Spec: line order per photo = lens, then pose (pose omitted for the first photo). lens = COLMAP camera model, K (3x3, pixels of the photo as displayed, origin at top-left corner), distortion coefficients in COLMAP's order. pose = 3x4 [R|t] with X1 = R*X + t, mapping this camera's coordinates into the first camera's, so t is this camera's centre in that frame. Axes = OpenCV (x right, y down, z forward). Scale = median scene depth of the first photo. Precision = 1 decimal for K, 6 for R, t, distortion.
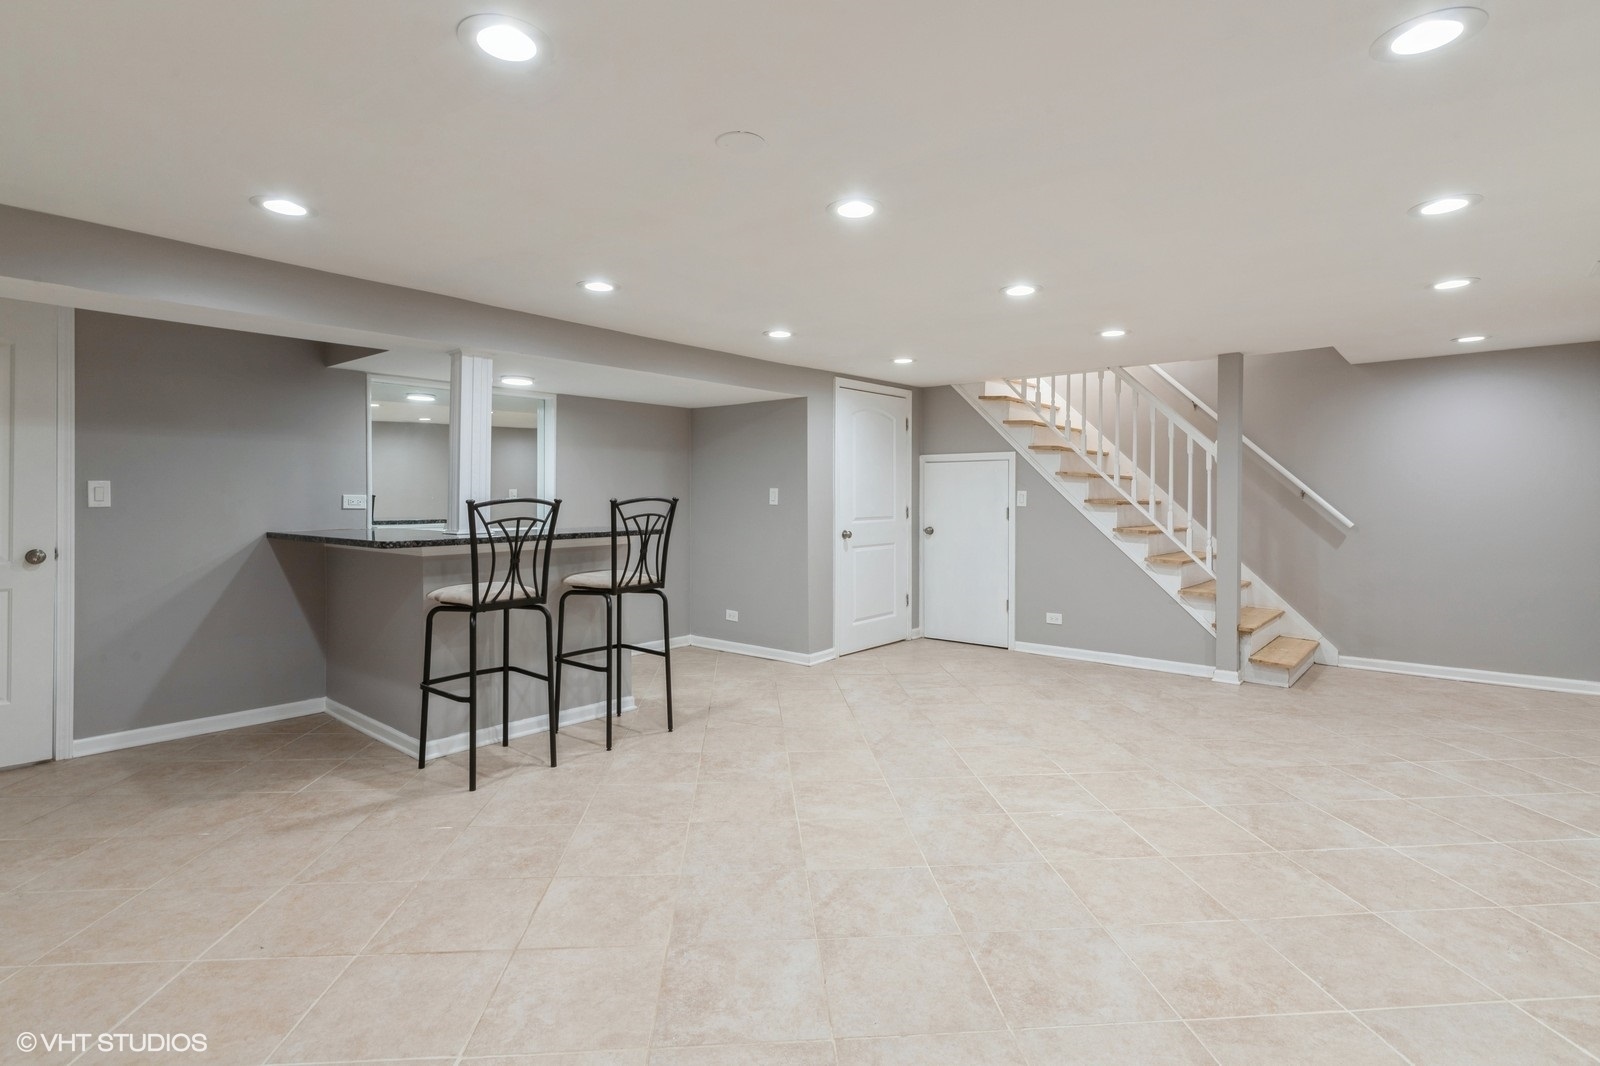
lens RADIAL K [[777.5, 0, 789.6], [0, 777.5, 517.7], [0, 0, 1]] dist [-0.001049, 0.000784]
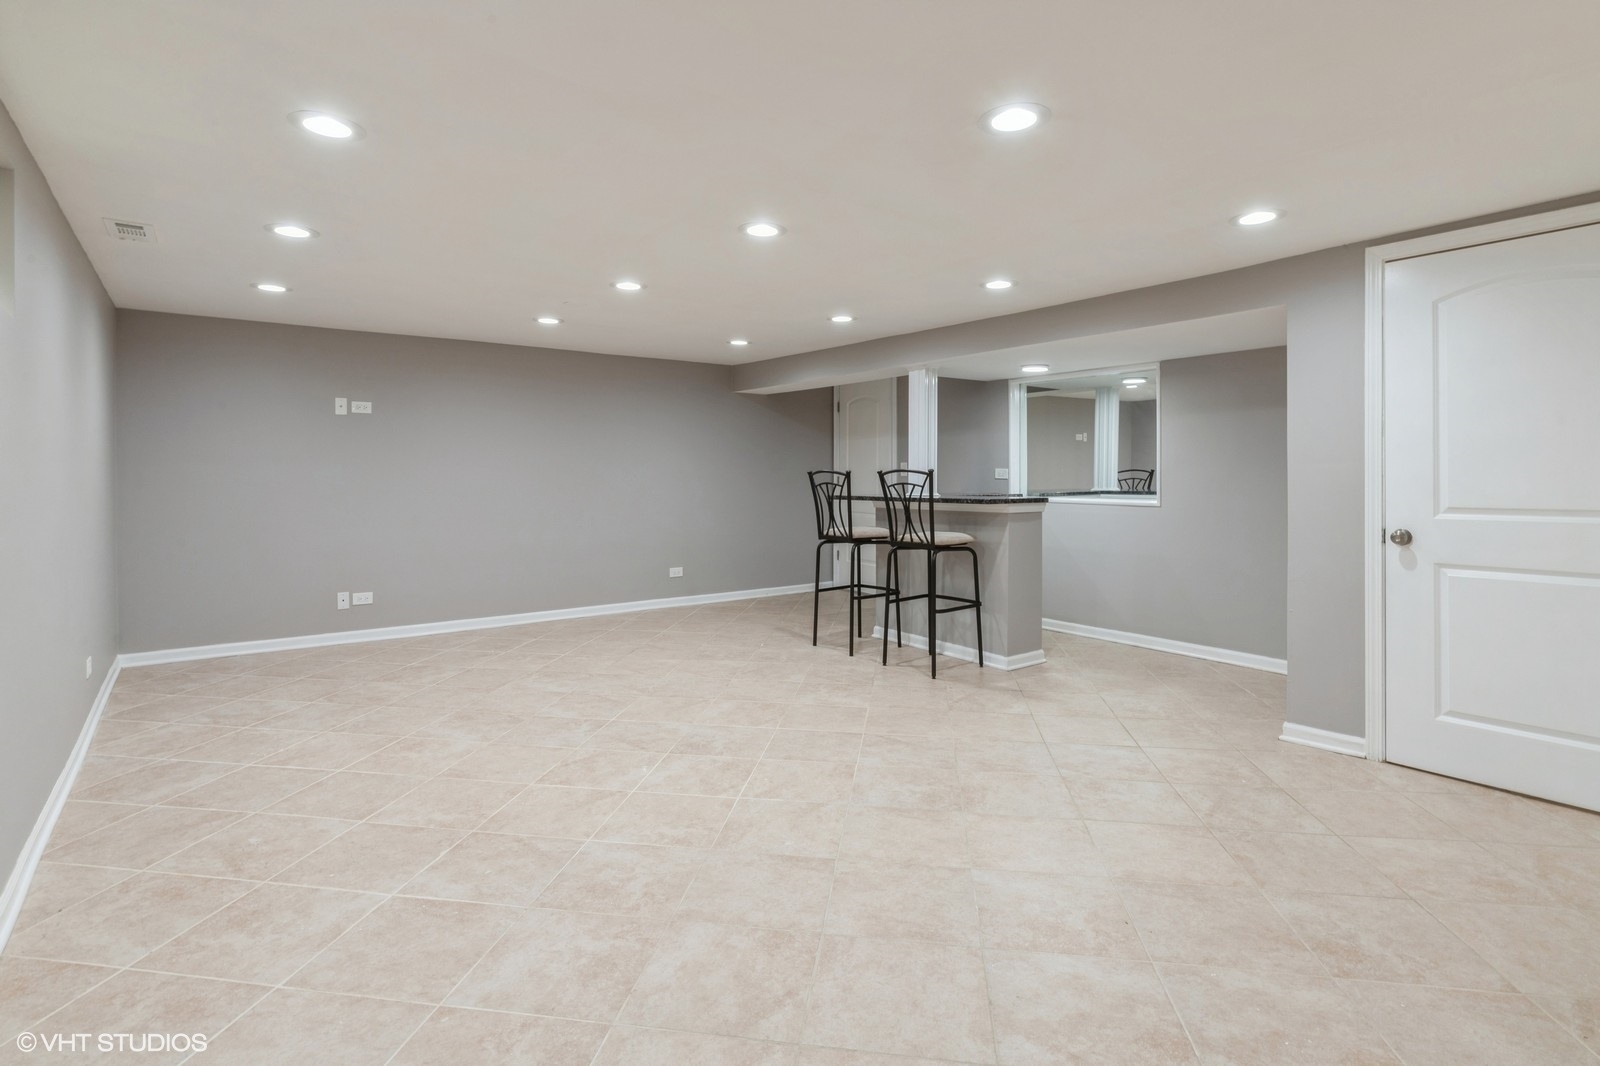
lens RADIAL K [[758.0, 0, 800.6], [0, 758.0, 492.5], [0, 0, 1]] dist [-0.002726, -0.001571]
pose [[-0.187075, 0.023436, -0.982066, 1.249248], [-0.024736, 0.999286, 0.028559, -0.024289], [0.982034, 0.029635, -0.186362, 1.330615]]
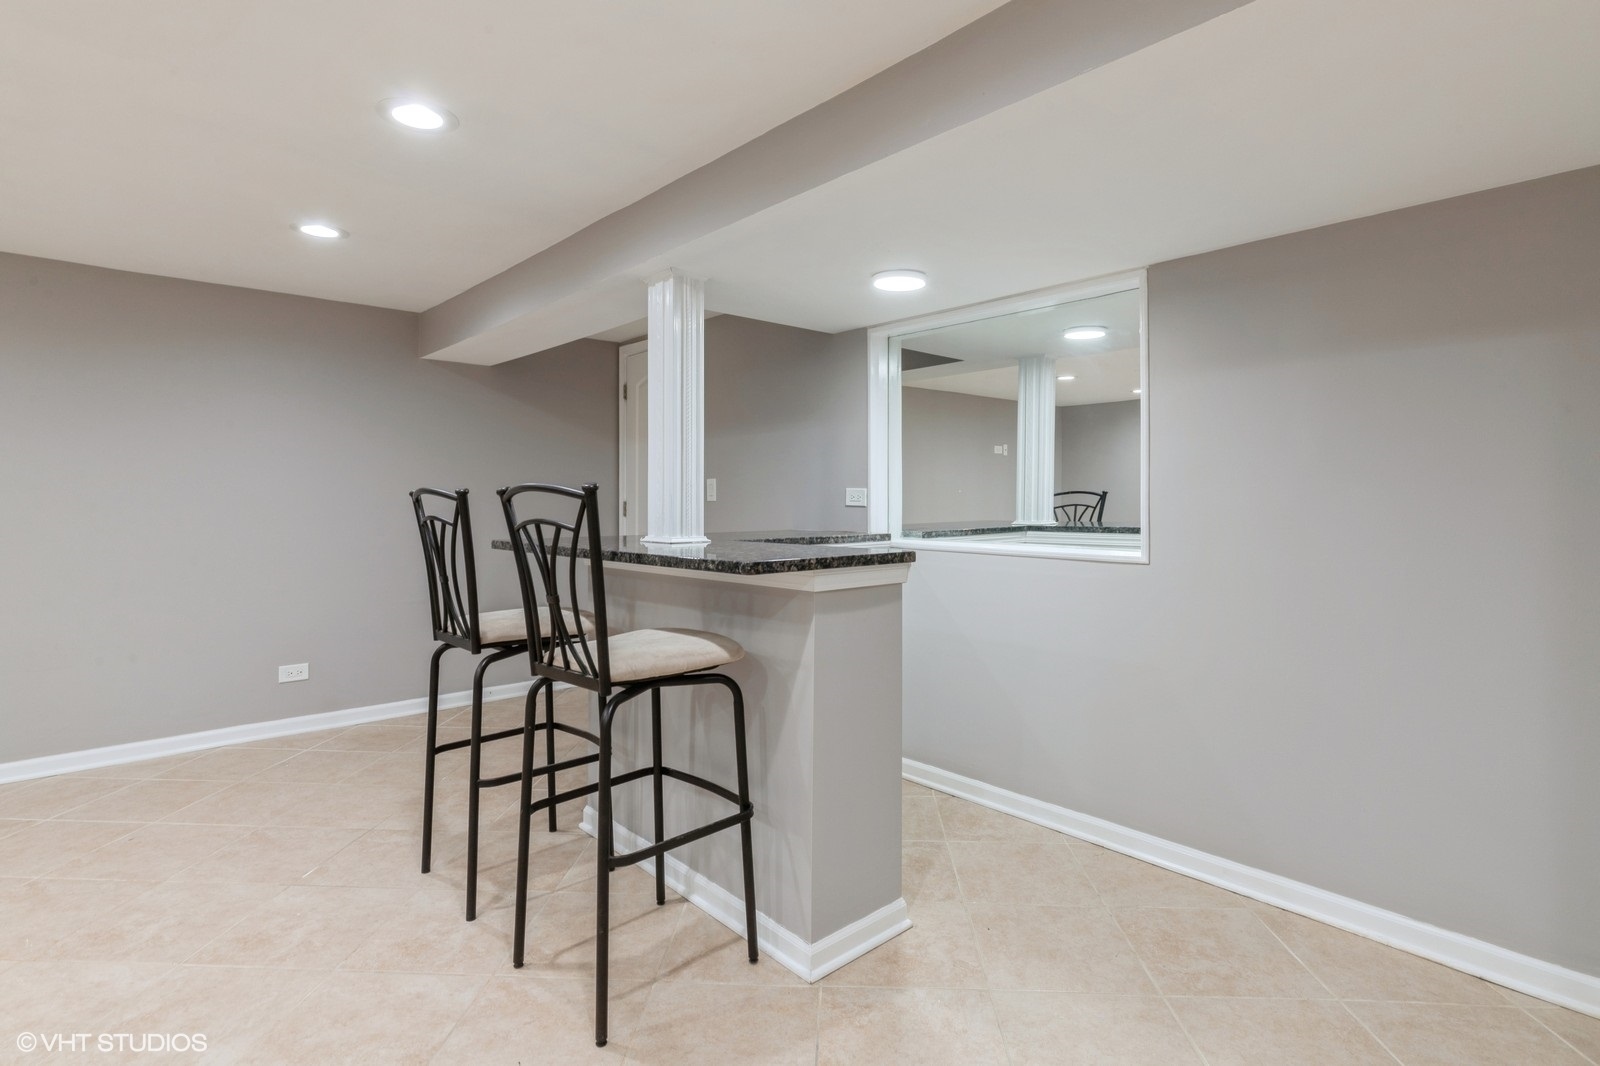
lens RADIAL K [[777.5, 0, 789.6], [0, 777.5, 517.7], [0, 0, 1]] dist [-0.001049, 0.000784]
pose [[-0.103041, 0.023576, -0.994398, 0.323320], [-0.025379, 0.999331, 0.026323, -0.027411], [0.994353, 0.027949, -0.102374, 1.500487]]
